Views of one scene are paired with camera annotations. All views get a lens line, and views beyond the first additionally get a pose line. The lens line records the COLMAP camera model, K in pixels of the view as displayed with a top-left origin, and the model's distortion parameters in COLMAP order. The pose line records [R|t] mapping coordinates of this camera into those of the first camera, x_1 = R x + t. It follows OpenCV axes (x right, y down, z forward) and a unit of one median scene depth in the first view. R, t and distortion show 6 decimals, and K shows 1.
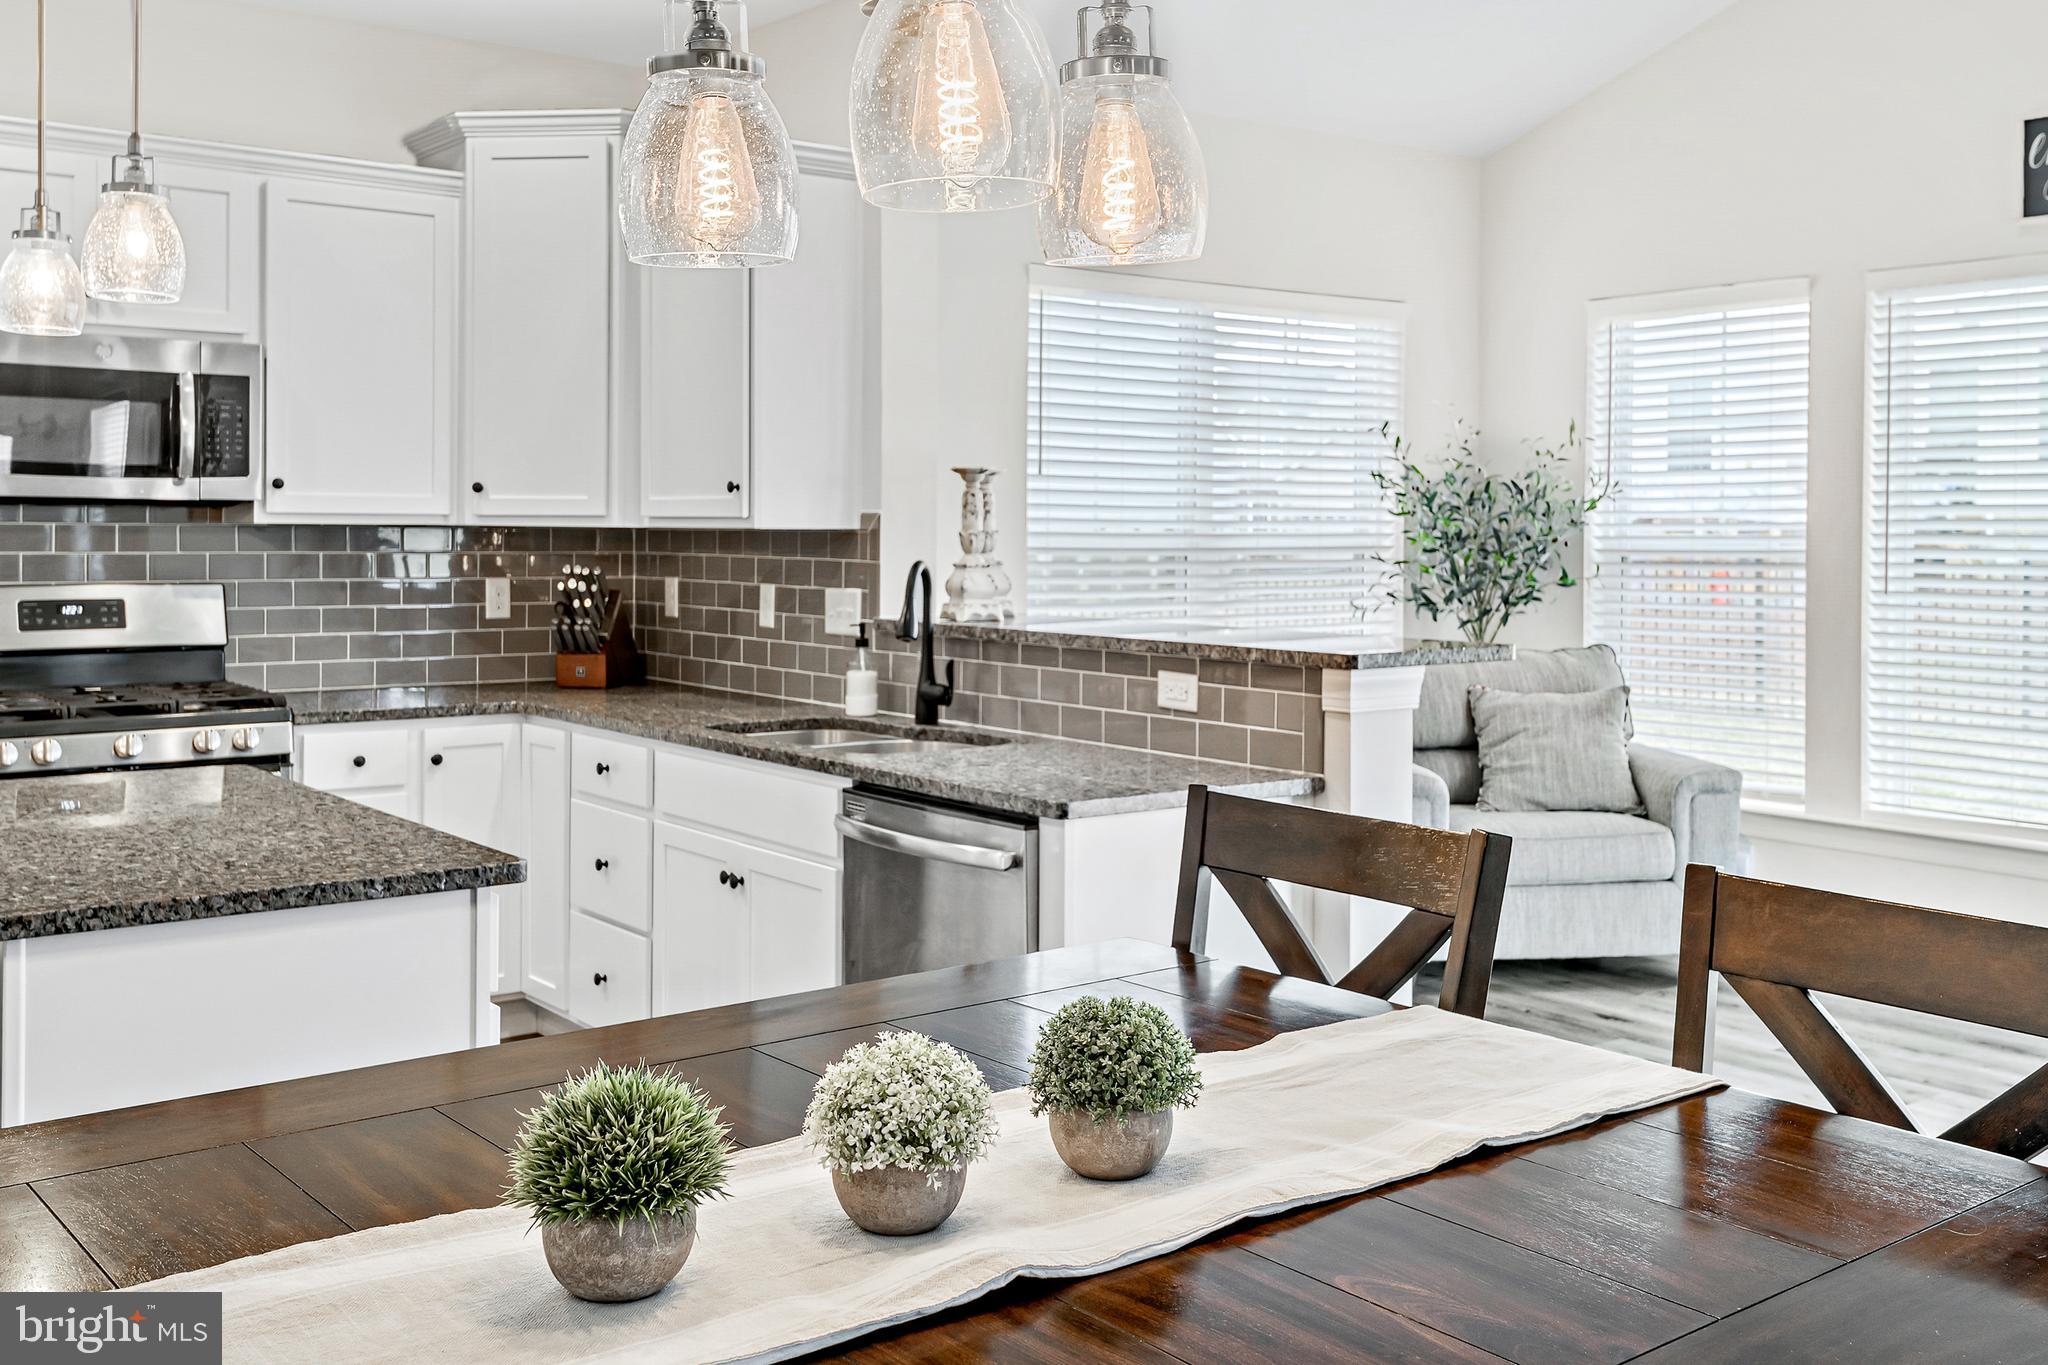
lens RADIAL K [[1954.0, 0, 1030.2], [0, 1954.0, 546.9], [0, 0, 1]] dist [0.019375, 0.003950]
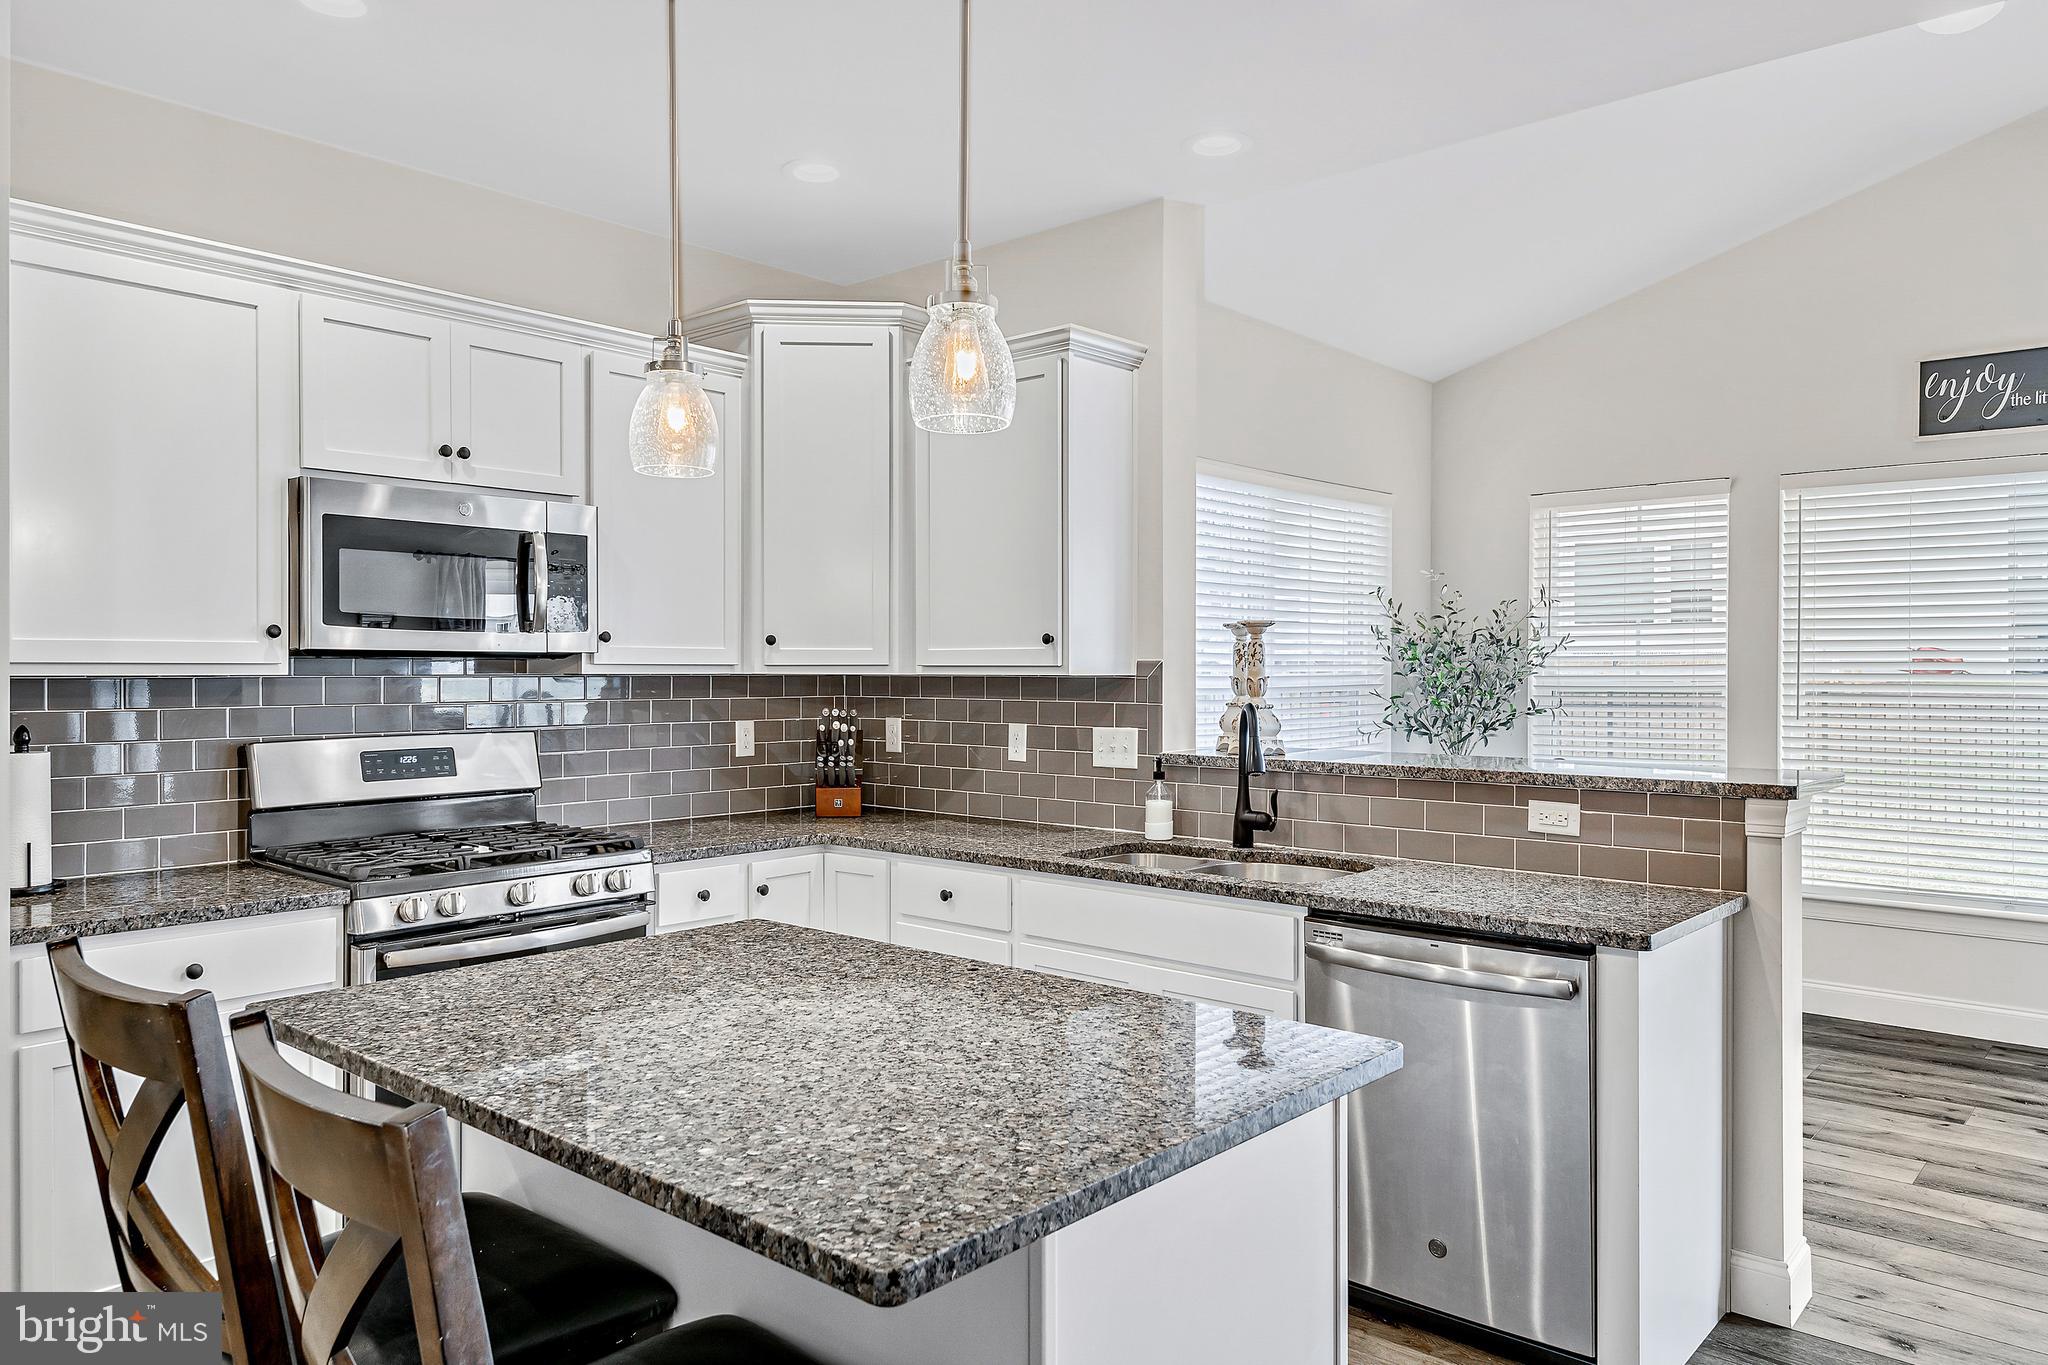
lens RADIAL K [[1384.4, 0, 1024.0], [0, 1384.4, 682.5], [0, 0, 1]] dist [0.017707, -0.001969]
pose [[0.981197, -0.007792, 0.192850, -0.297797], [0.007608, 0.999970, 0.001695, -0.006786], [-0.192857, -0.000196, 0.981227, 0.208244]]
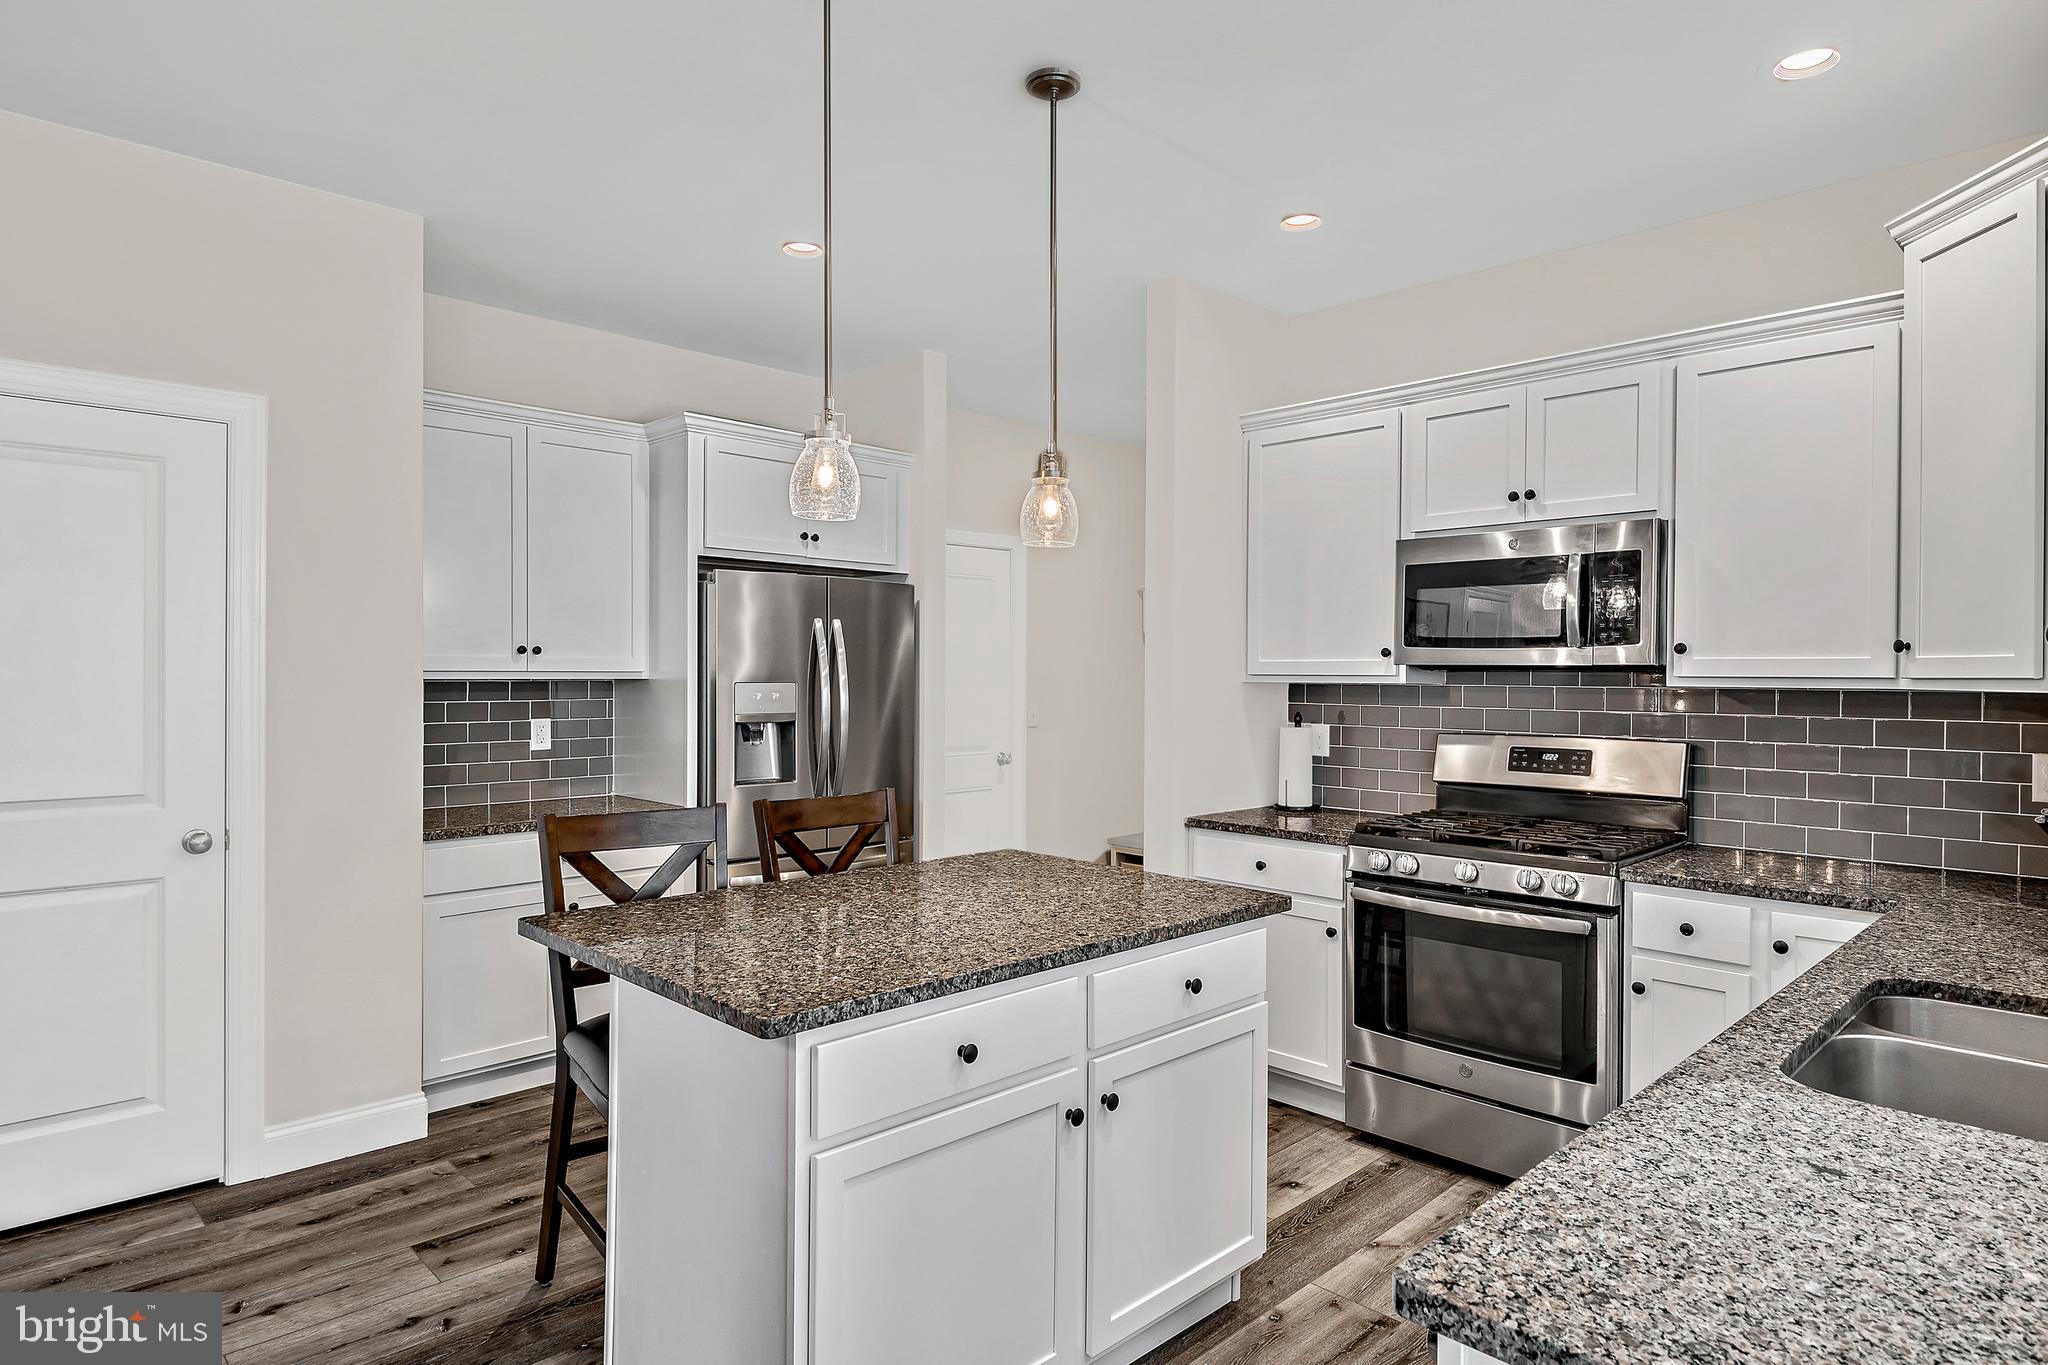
lens RADIAL K [[1157.0, 0, 975.1], [0, 1157.0, 678.4], [0, 0, 1]] dist [0.024578, -0.023370]
pose [[0.106296, -0.002225, -0.994332, 0.187497], [-0.015110, 0.999878, -0.003853, -0.008145], [0.994220, 0.015434, 0.106250, 0.543681]]
